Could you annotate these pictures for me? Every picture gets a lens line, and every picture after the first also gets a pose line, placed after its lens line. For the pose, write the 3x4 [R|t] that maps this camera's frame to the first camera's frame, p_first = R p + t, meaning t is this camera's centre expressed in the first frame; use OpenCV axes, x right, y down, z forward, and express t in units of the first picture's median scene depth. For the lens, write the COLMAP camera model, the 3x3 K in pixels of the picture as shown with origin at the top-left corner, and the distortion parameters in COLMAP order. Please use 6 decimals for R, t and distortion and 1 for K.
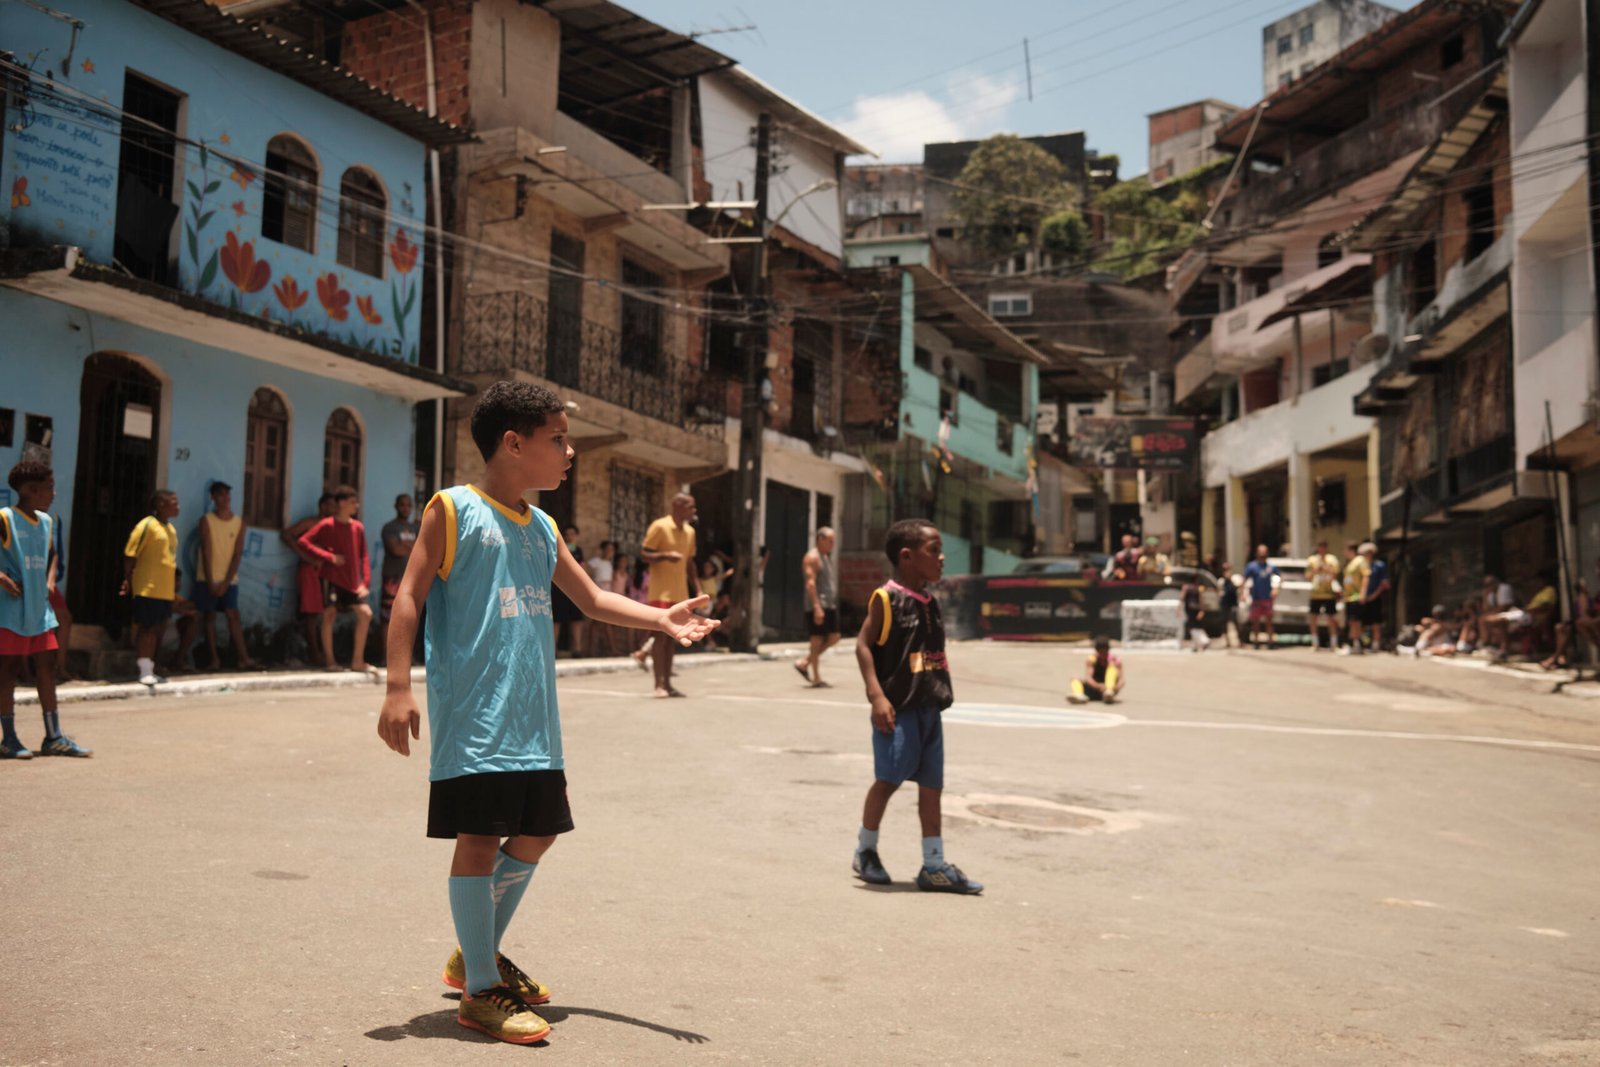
lens RADIAL K [[1692.1, 0, 800.0], [0, 1692.1, 533.5], [0, 0, 1]] dist [-0.015127, -0.007094]
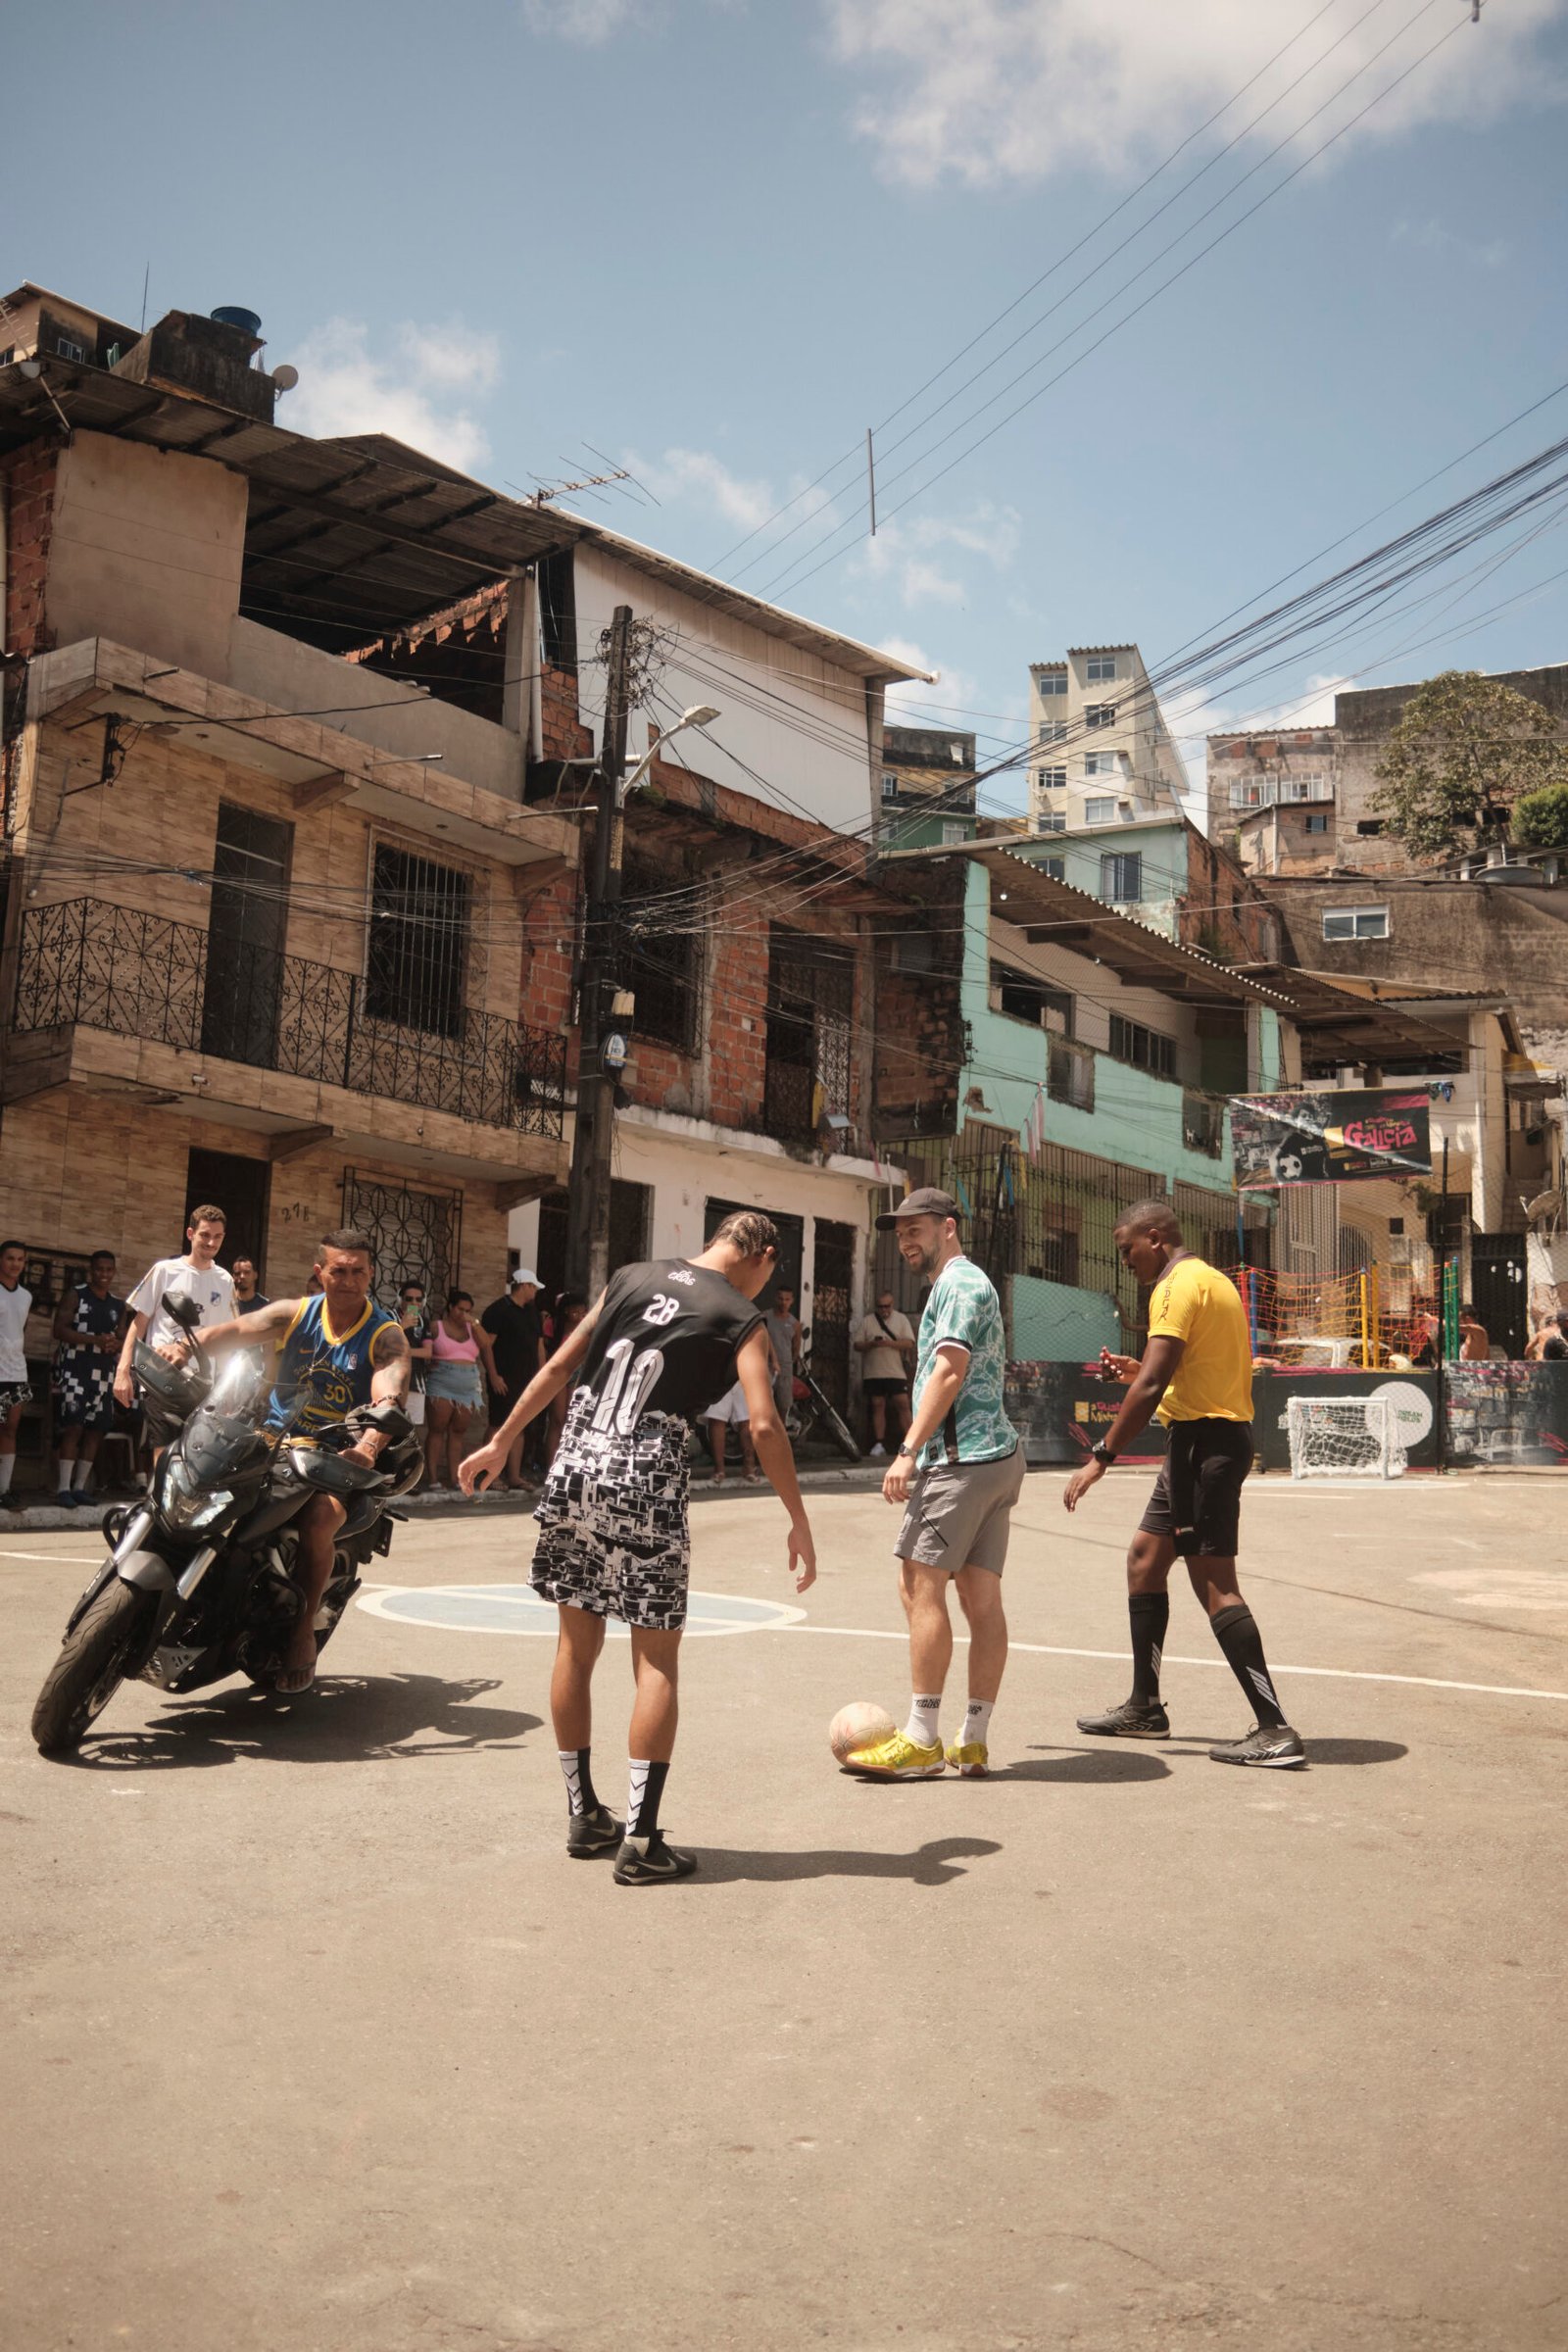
lens RADIAL K [[2487.4, 0, 784.0], [0, 2487.4, 1176.0], [0, 0, 1]] dist [-0.015127, -0.007094]
pose [[0.981680, -0.018596, -0.189628, 0.195937], [0.009434, 0.998749, -0.049103, 0.004912], [0.190304, 0.046415, 0.980627, 0.119636]]
